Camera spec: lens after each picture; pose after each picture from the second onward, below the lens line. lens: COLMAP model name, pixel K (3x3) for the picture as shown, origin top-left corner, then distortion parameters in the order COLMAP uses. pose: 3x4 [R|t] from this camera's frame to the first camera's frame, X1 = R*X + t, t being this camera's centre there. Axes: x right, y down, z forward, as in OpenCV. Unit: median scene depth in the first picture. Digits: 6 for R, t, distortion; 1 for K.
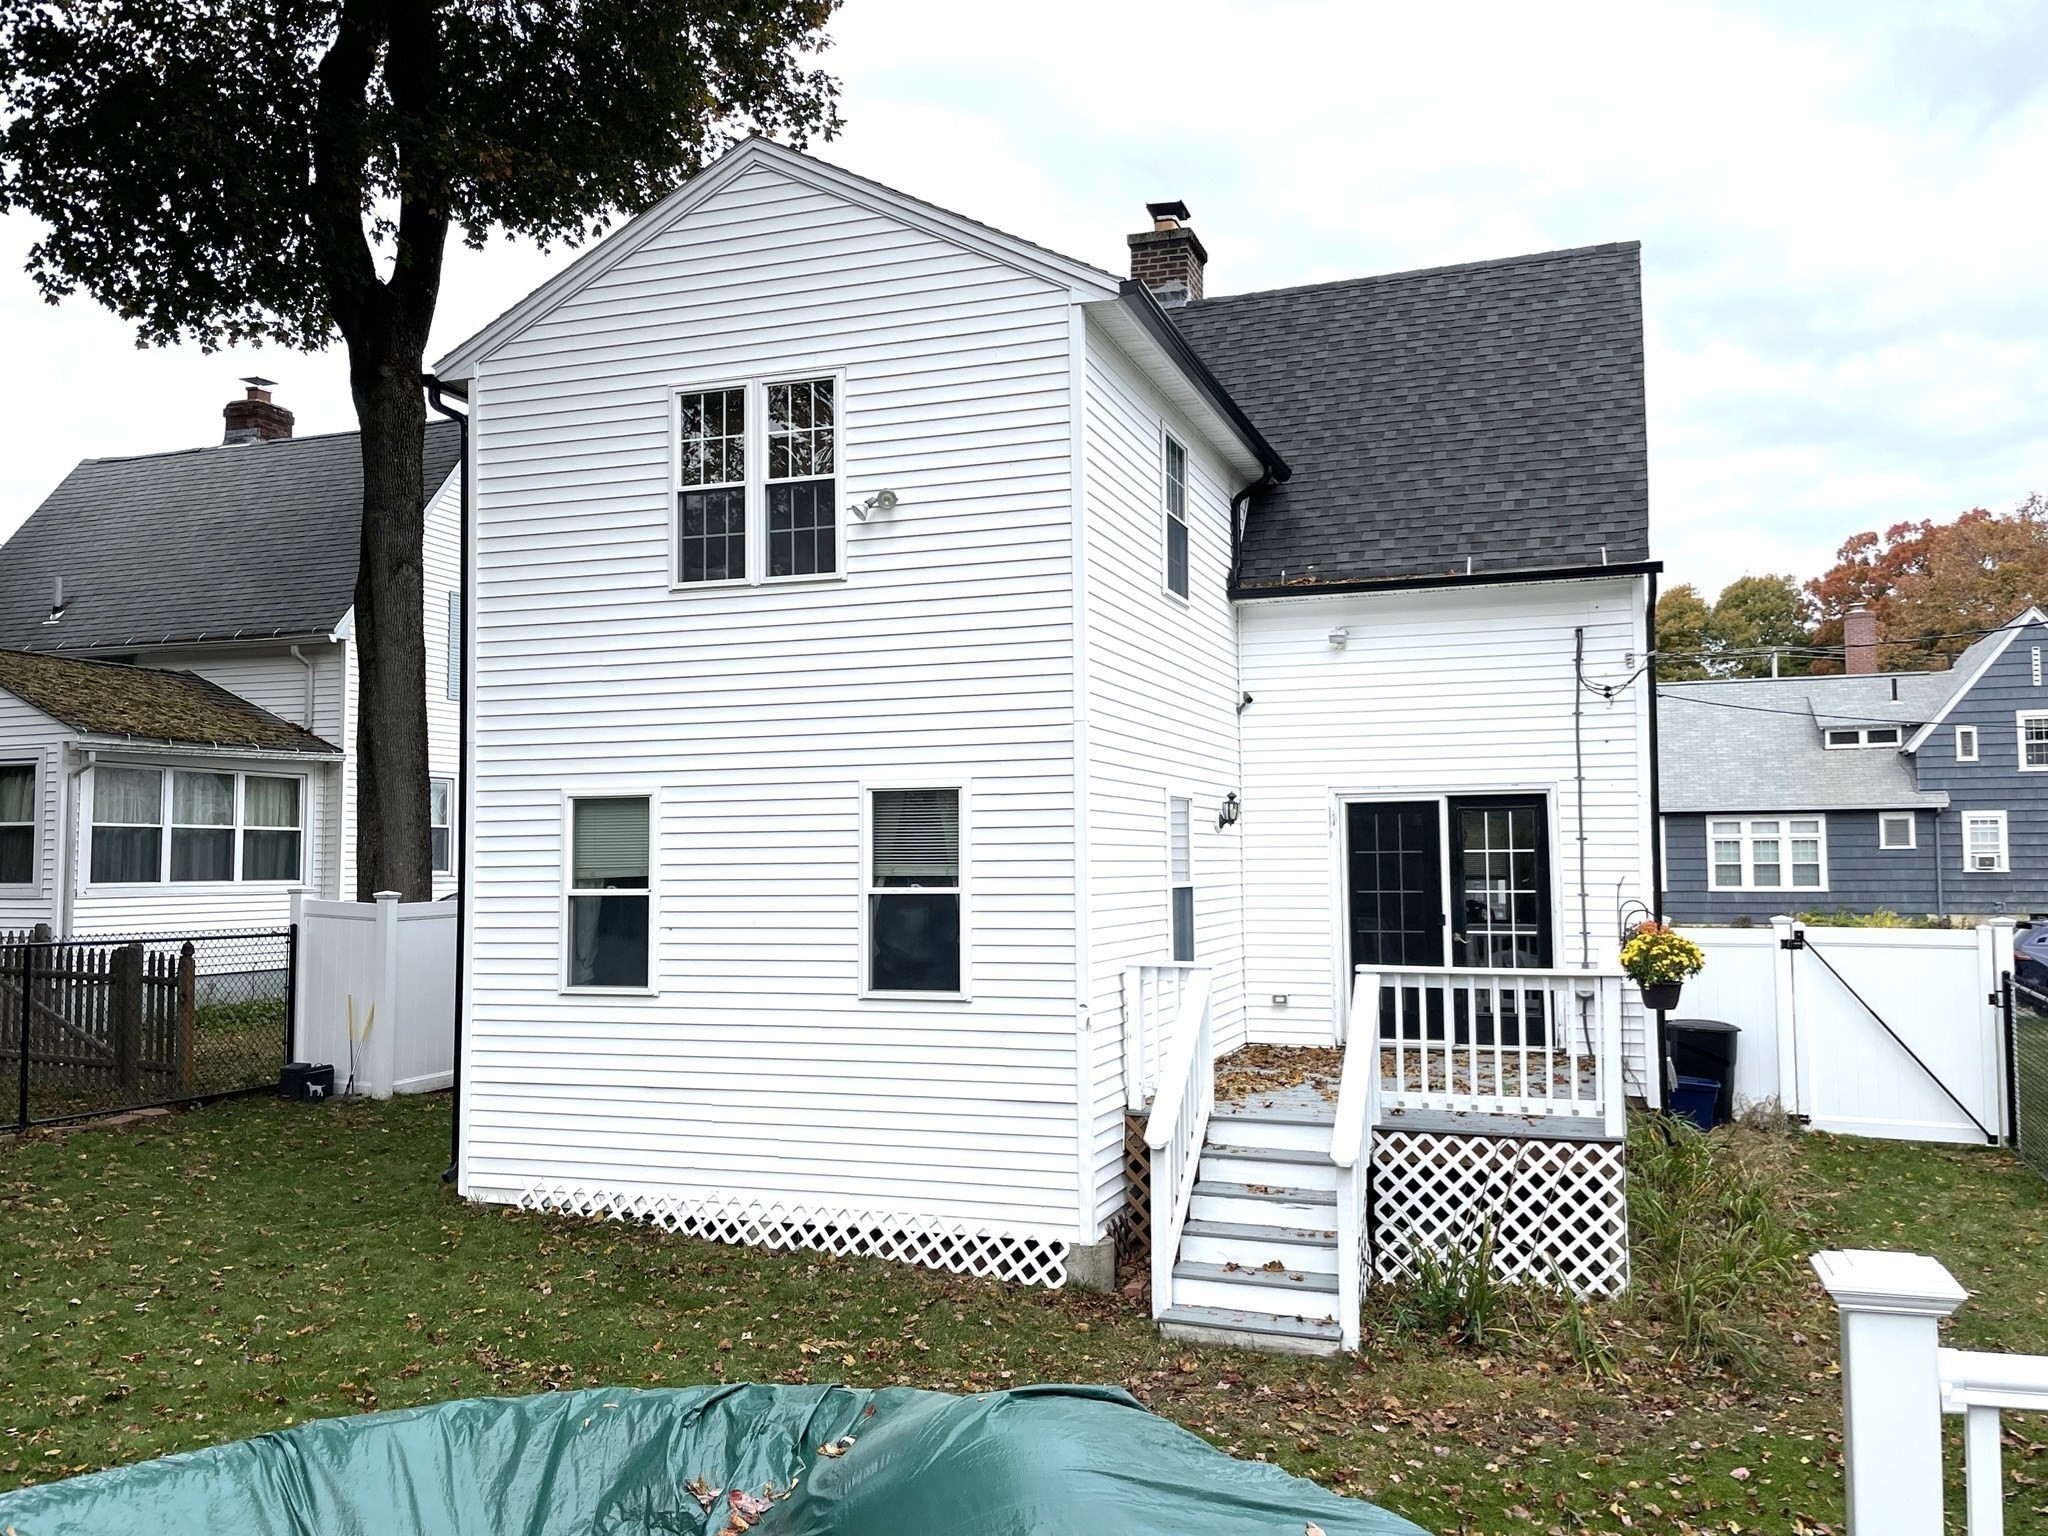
lens RADIAL K [[1623.5, 0, 1024.6], [0, 1623.5, 754.0], [0, 0, 1]] dist [0.059178, -0.005671]
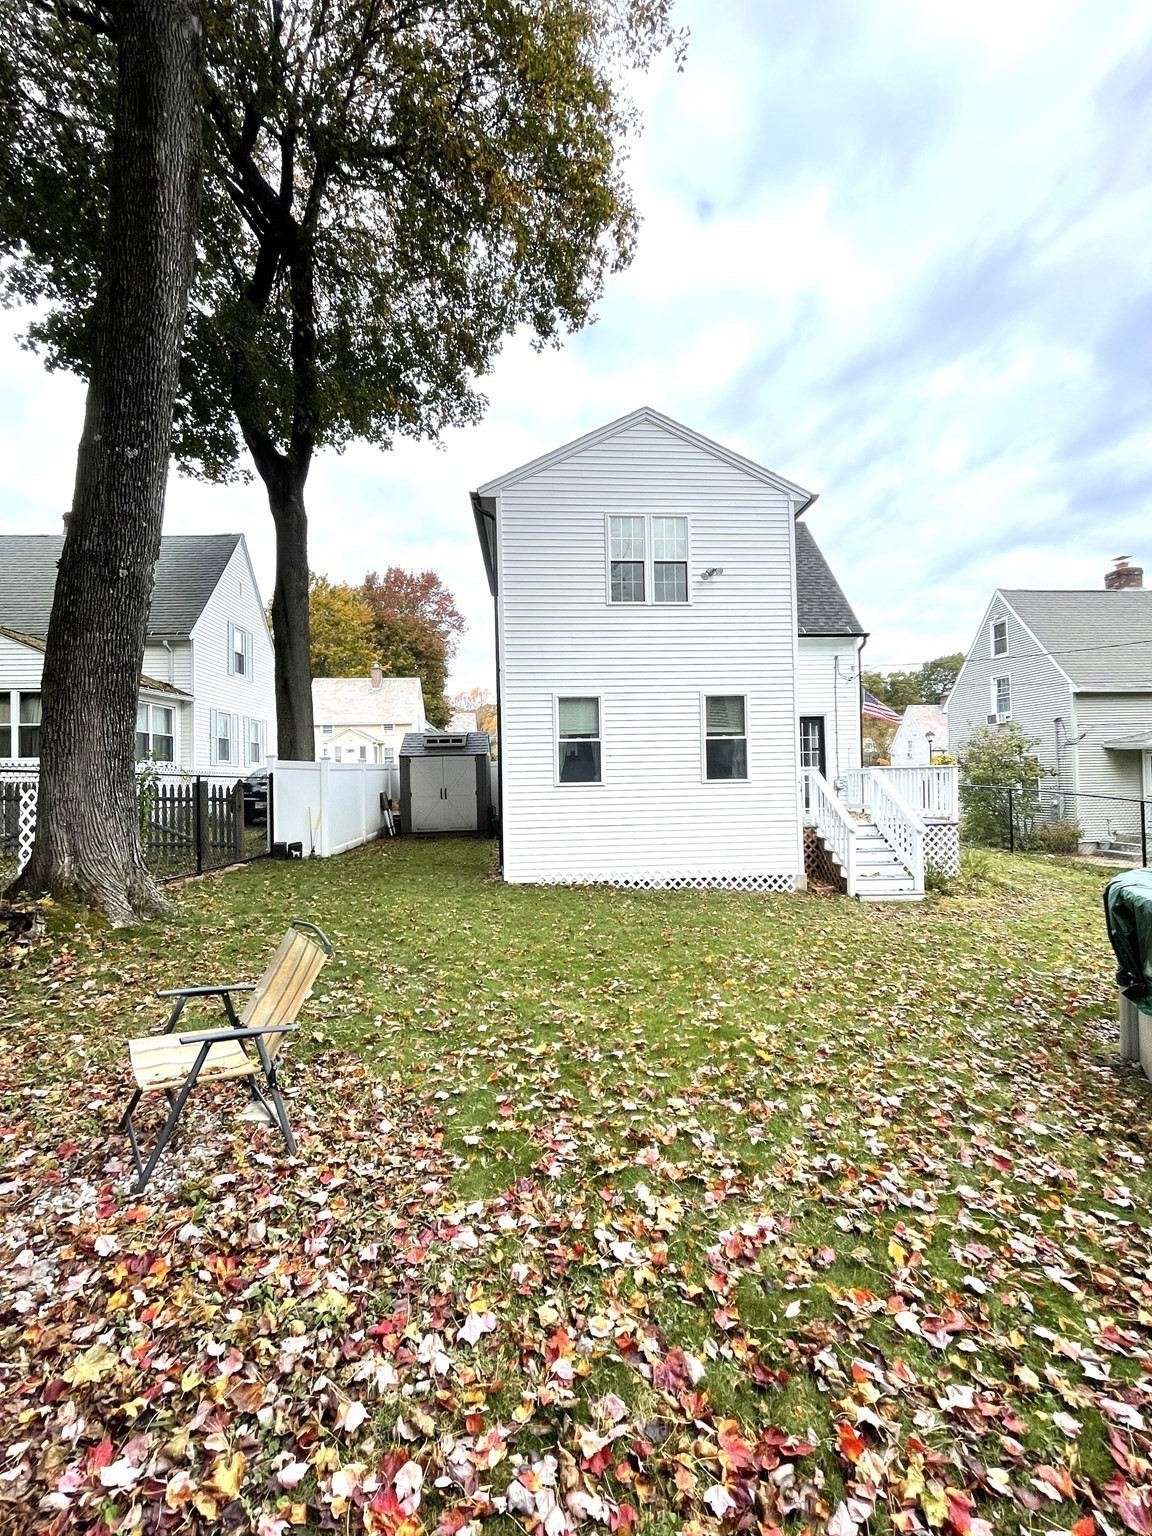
lens RADIAL K [[668.8, 0, 568.9], [0, 668.8, 768.9], [0, 0, 1]] dist [-0.008803, 0.001032]
pose [[0.915043, -0.004718, 0.403329, -0.638577], [-0.014075, 0.998949, 0.043616, 0.085005], [-0.403111, -0.045587, 0.914015, 0.177127]]
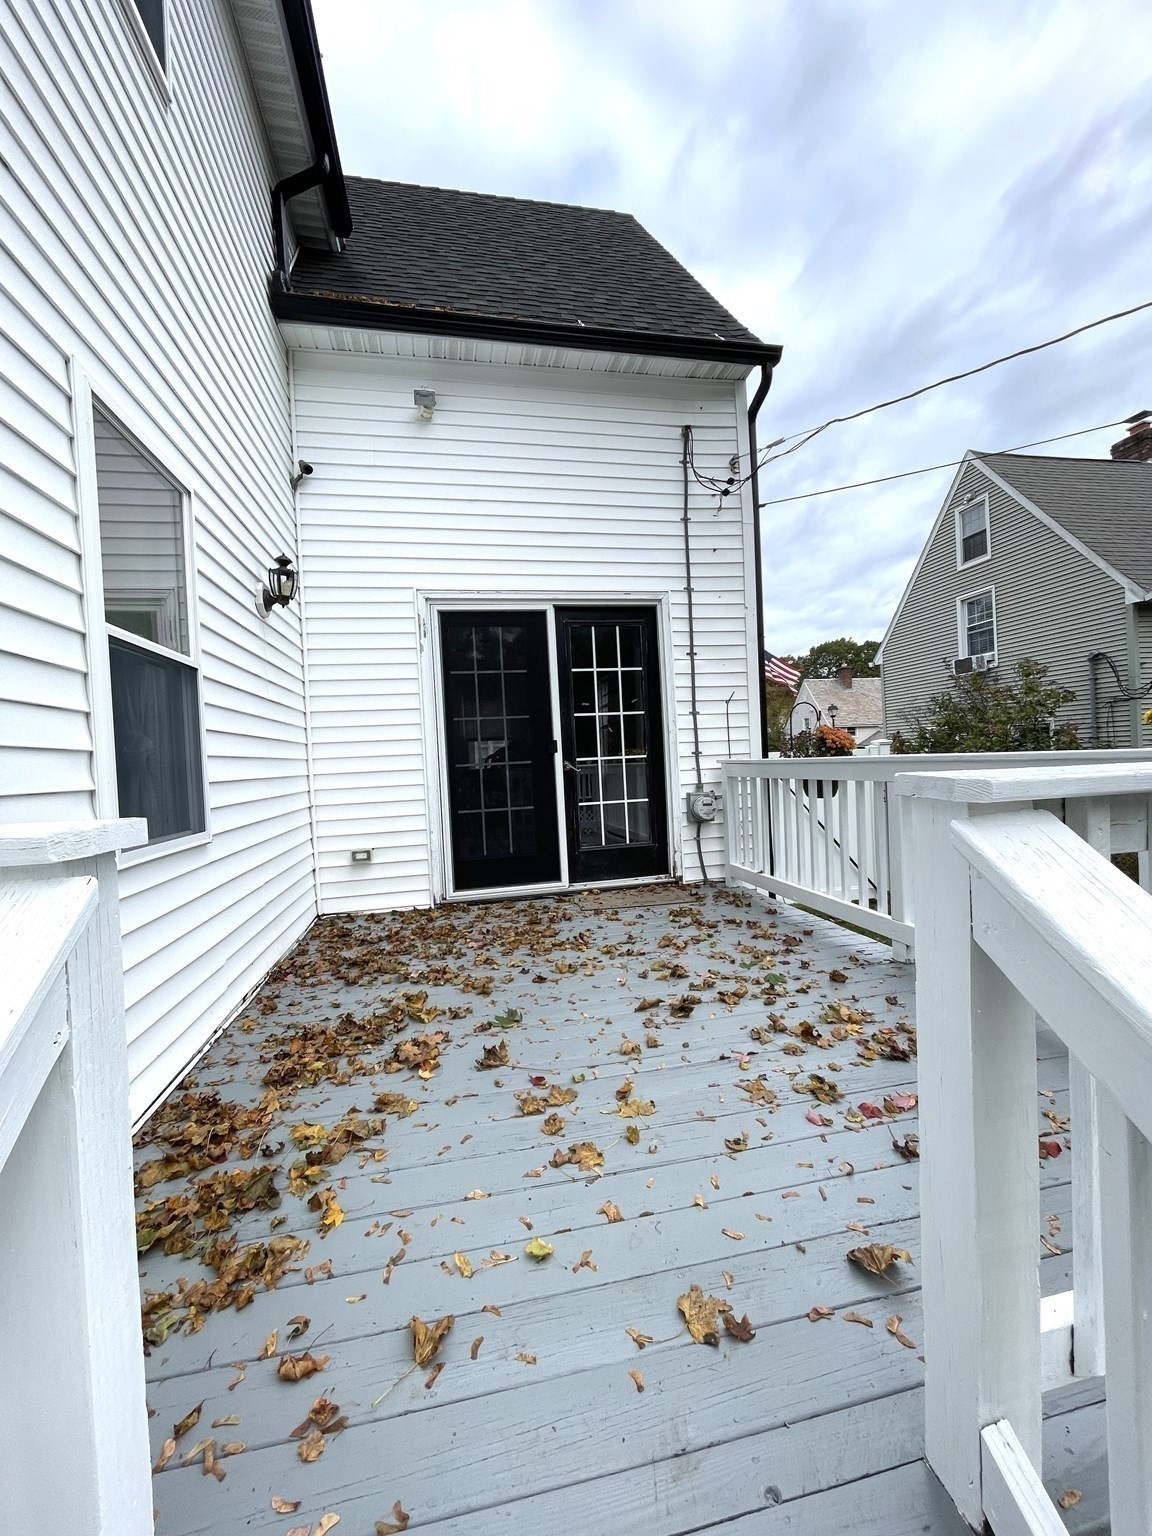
lens RADIAL K [[617.0, 0, 575.8], [0, 617.0, 764.1], [0, 0, 1]] dist [-0.002702, -0.000178]
pose [[0.855390, -0.034192, 0.516855, 0.118046], [0.003763, 0.998203, 0.059806, 0.113096], [-0.517971, -0.049213, 0.853981, 0.878544]]
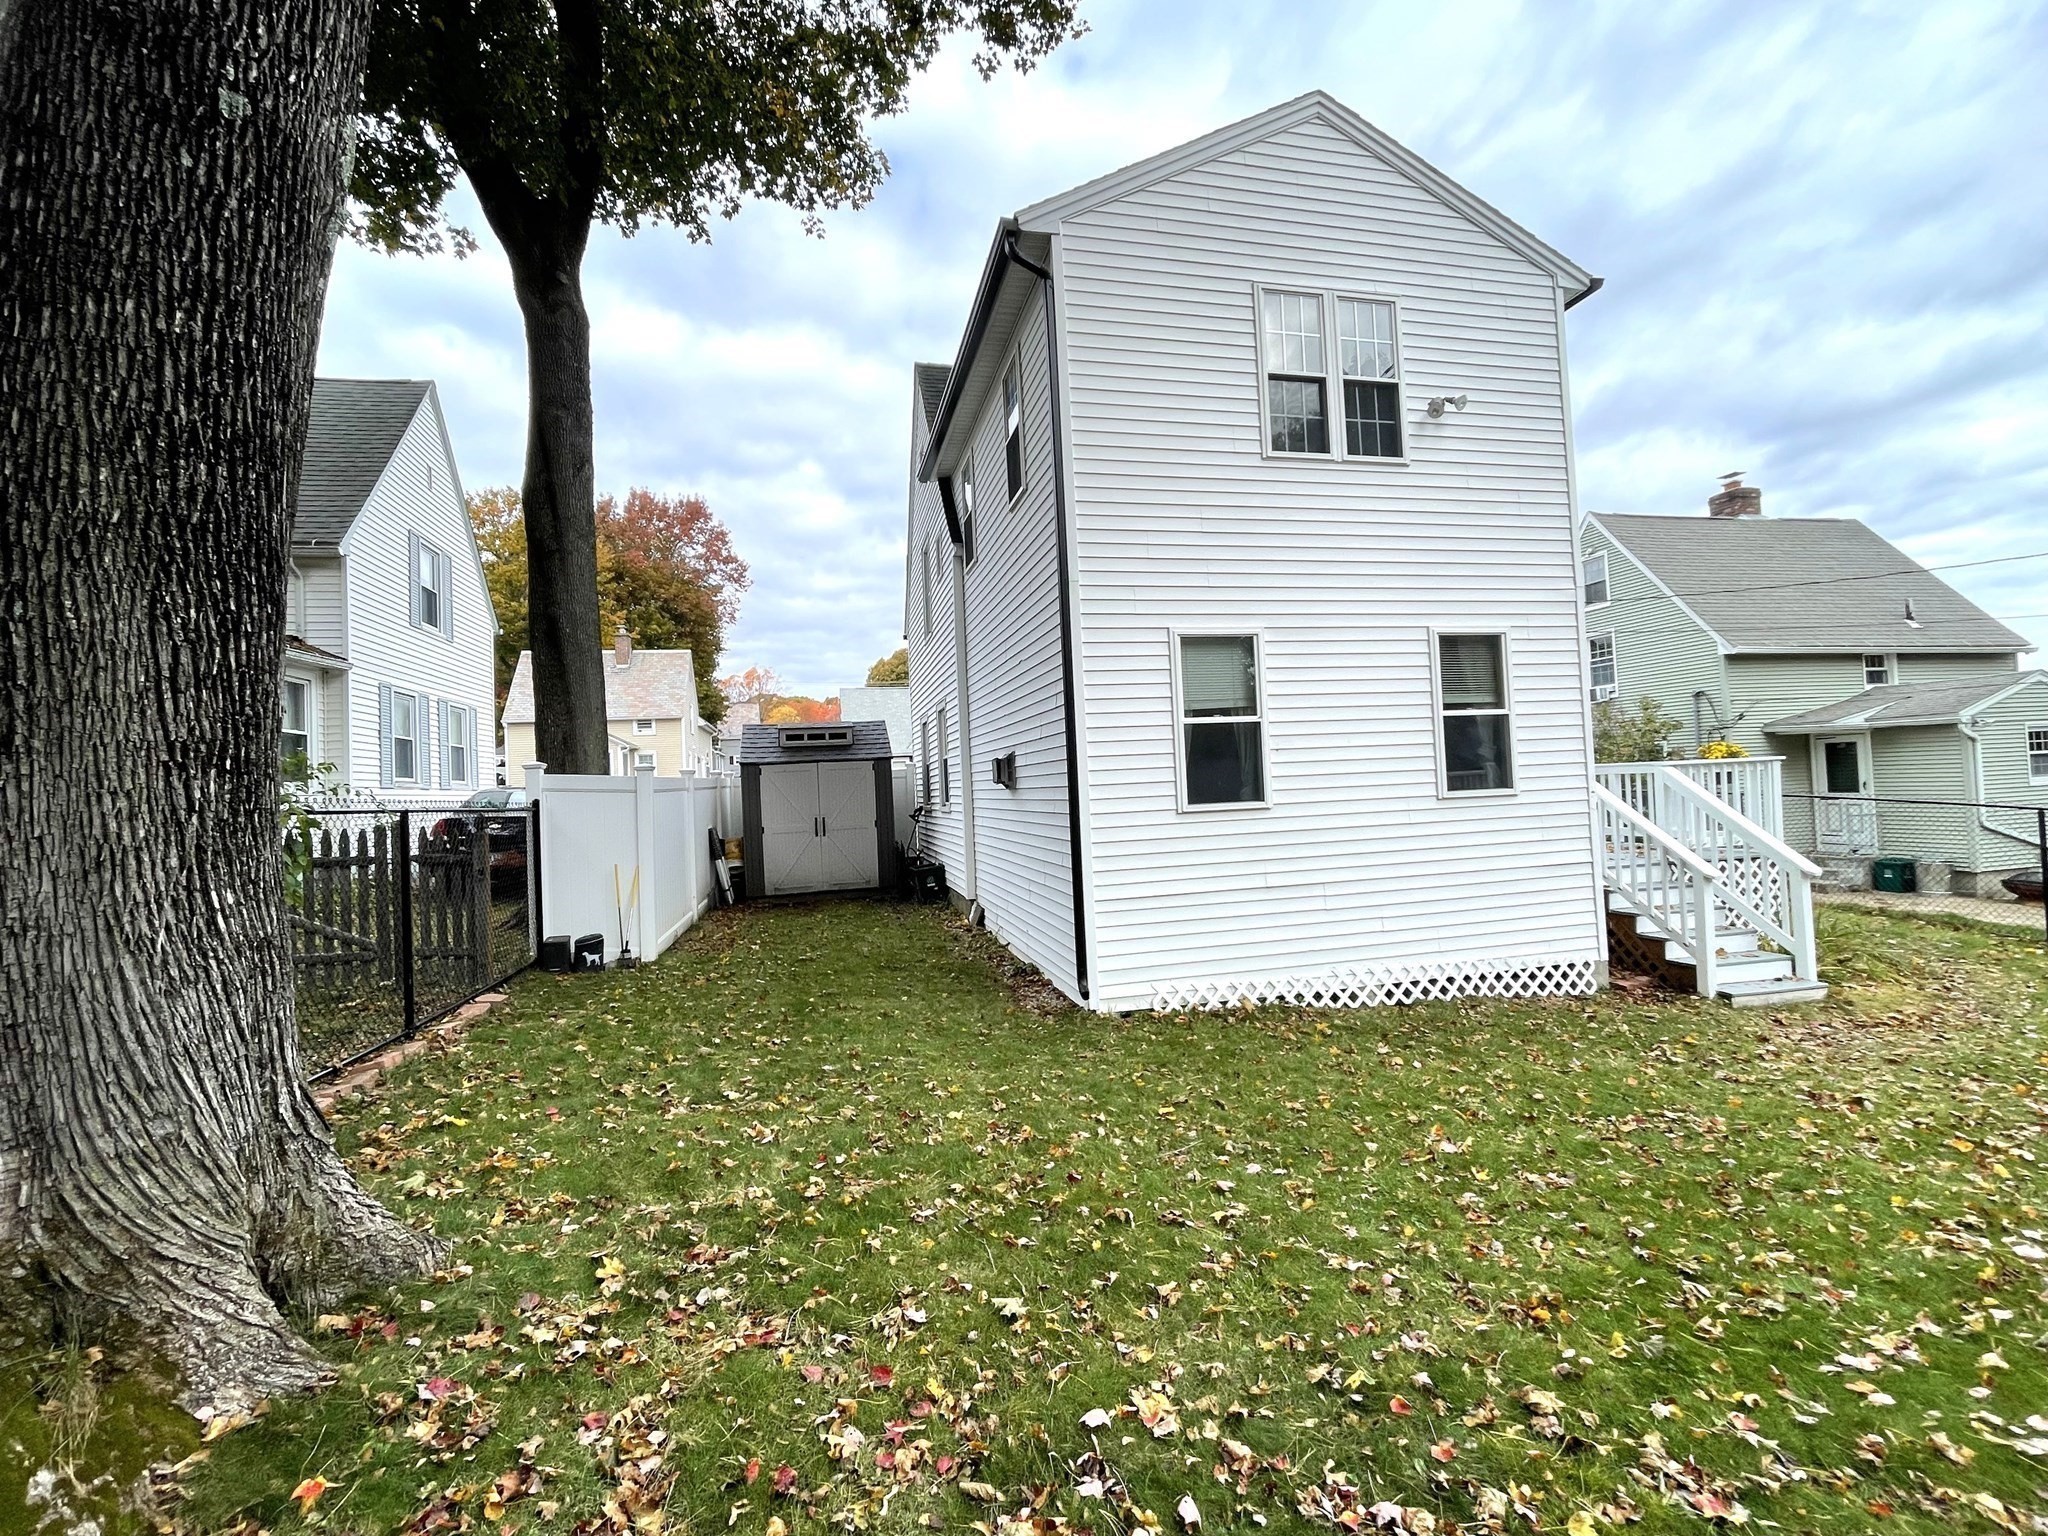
lens RADIAL K [[891.7, 0, 1008.6], [0, 891.7, 761.8], [0, 0, 1]] dist [-0.008803, 0.001032]
pose [[0.841636, -0.013915, 0.539866, -0.715376], [0.001770, 0.999734, 0.023010, 0.099650], [-0.540043, -0.018410, 0.841436, 0.568198]]
